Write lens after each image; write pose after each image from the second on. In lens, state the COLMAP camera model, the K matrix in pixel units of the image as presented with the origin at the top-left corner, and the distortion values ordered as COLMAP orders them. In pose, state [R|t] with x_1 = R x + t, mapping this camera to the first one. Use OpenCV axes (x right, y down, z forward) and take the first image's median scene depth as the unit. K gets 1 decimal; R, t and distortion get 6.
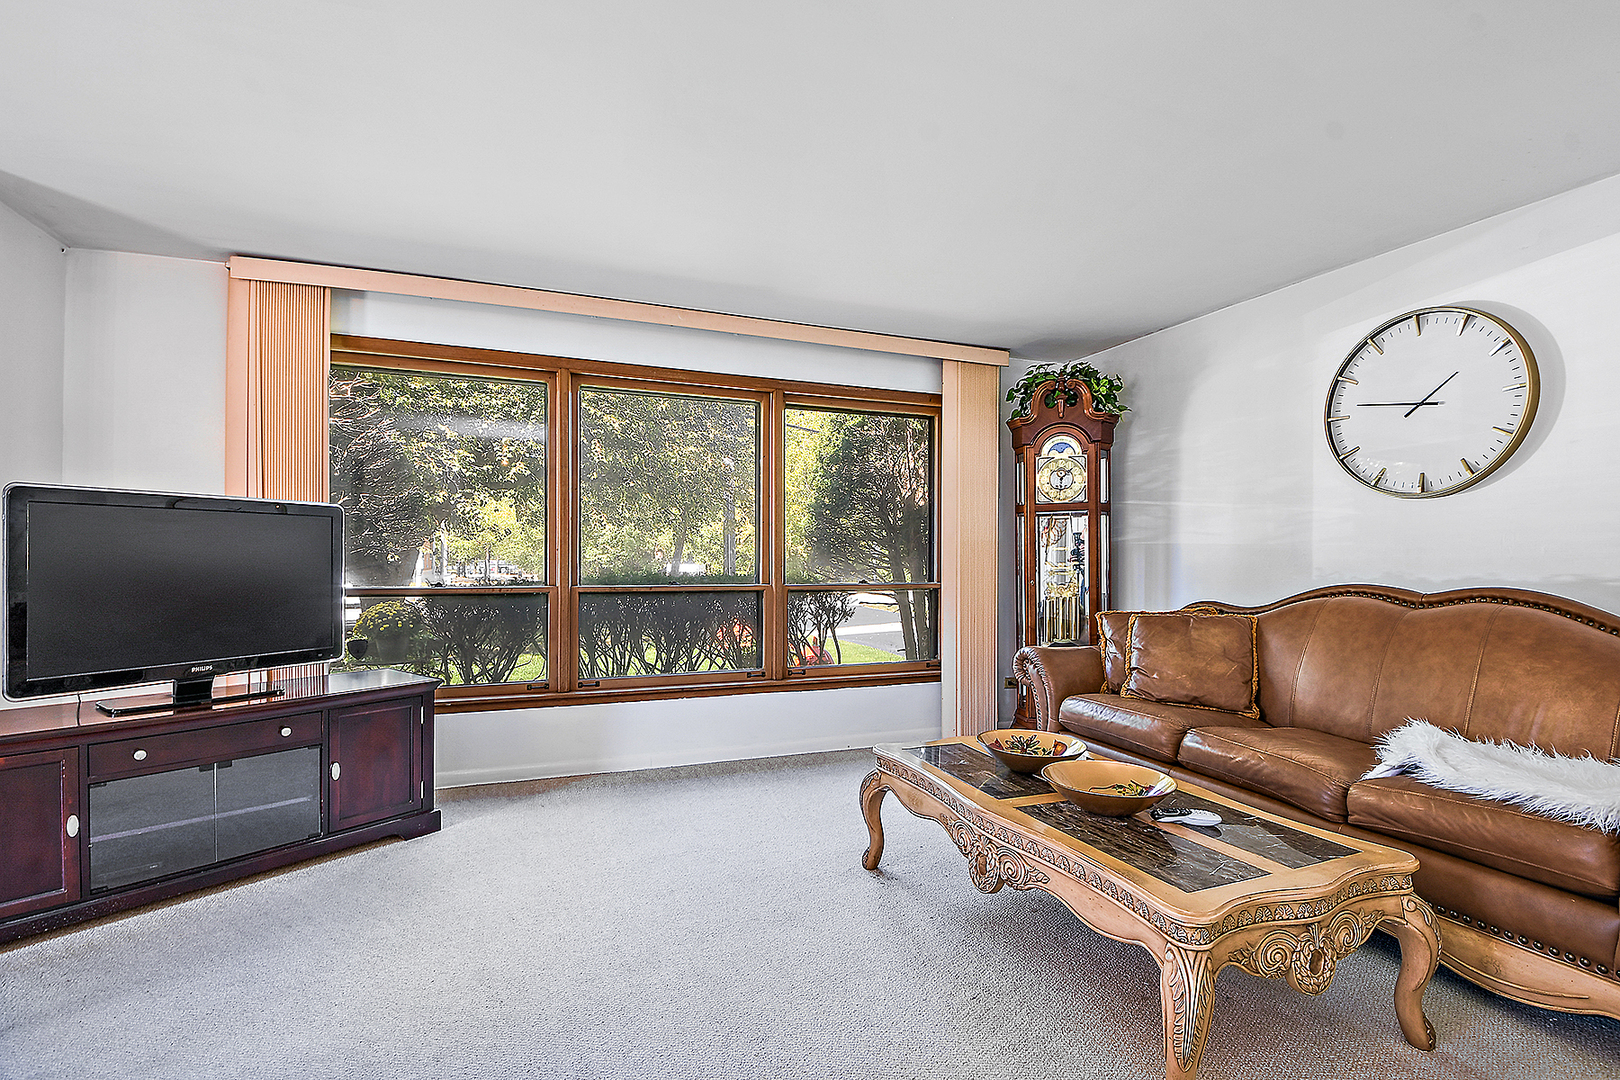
lens RADIAL K [[717.5, 0, 794.4], [0, 717.5, 545.0], [0, 0, 1]] dist [-0.000636, -0.008265]
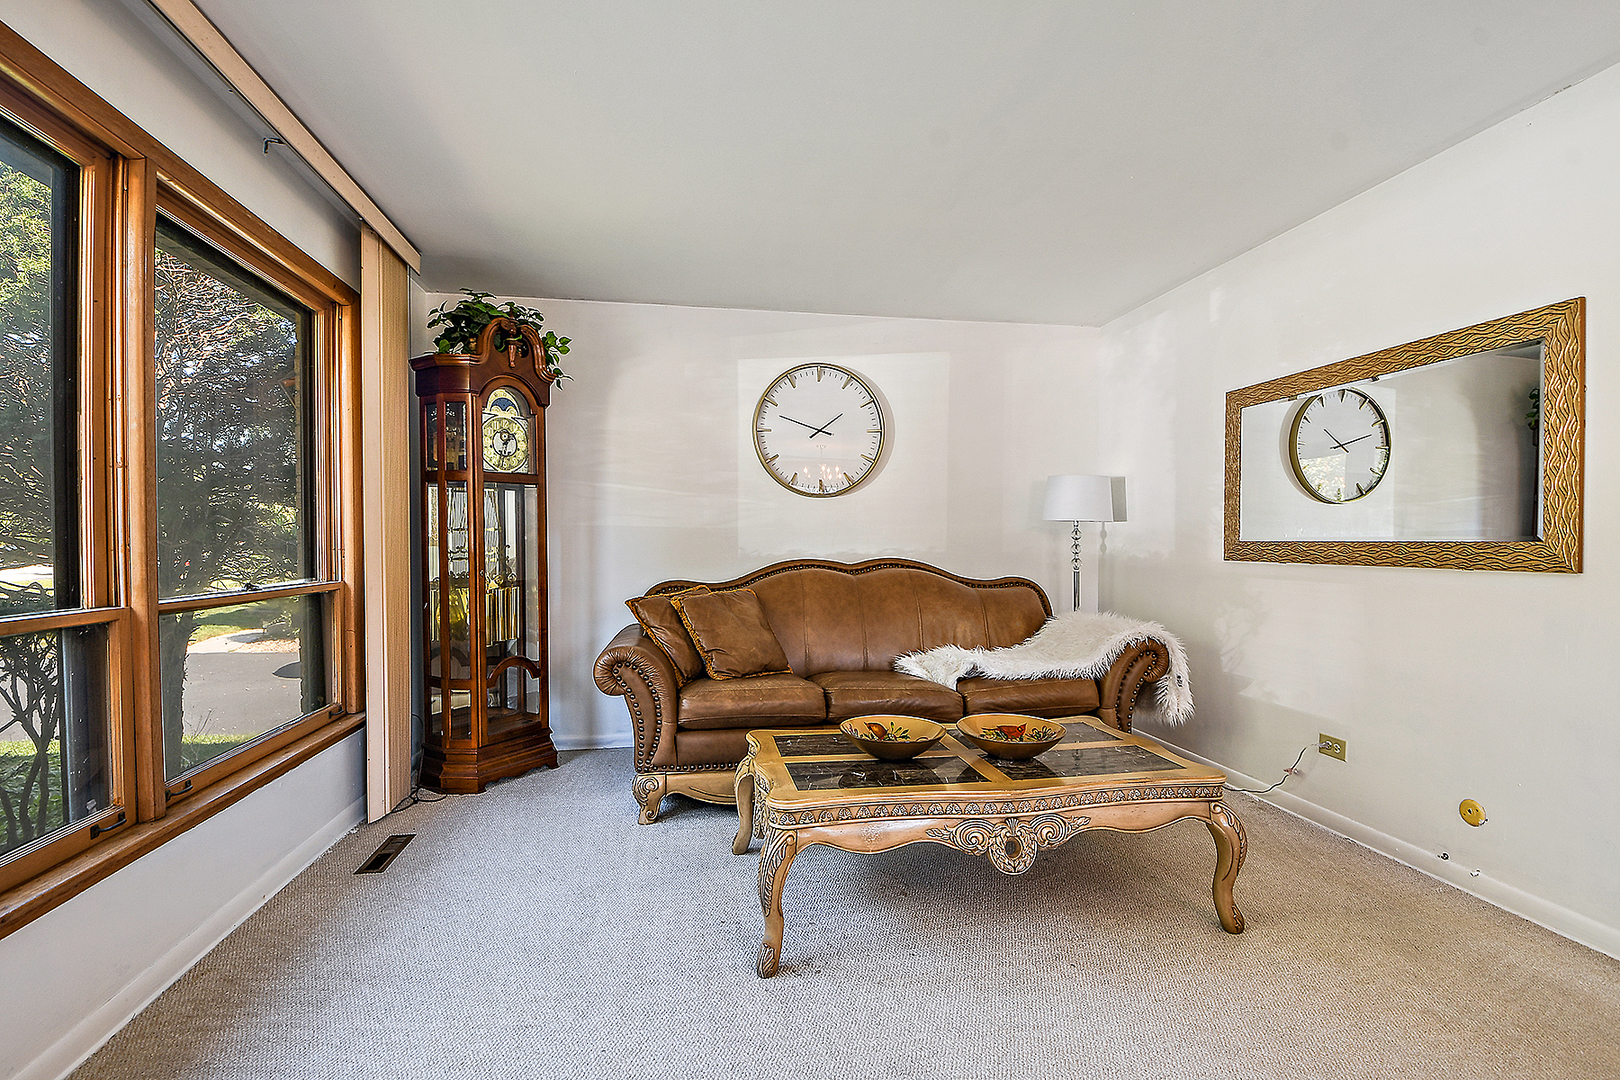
lens RADIAL K [[717.5, 0, 794.4], [0, 717.5, 545.0], [0, 0, 1]] dist [-0.000636, -0.008265]
pose [[0.205109, -0.010461, 0.978683, -0.503140], [-0.015789, 0.999777, 0.013995, 0.009585], [-0.978612, -0.018323, 0.204898, 0.715735]]
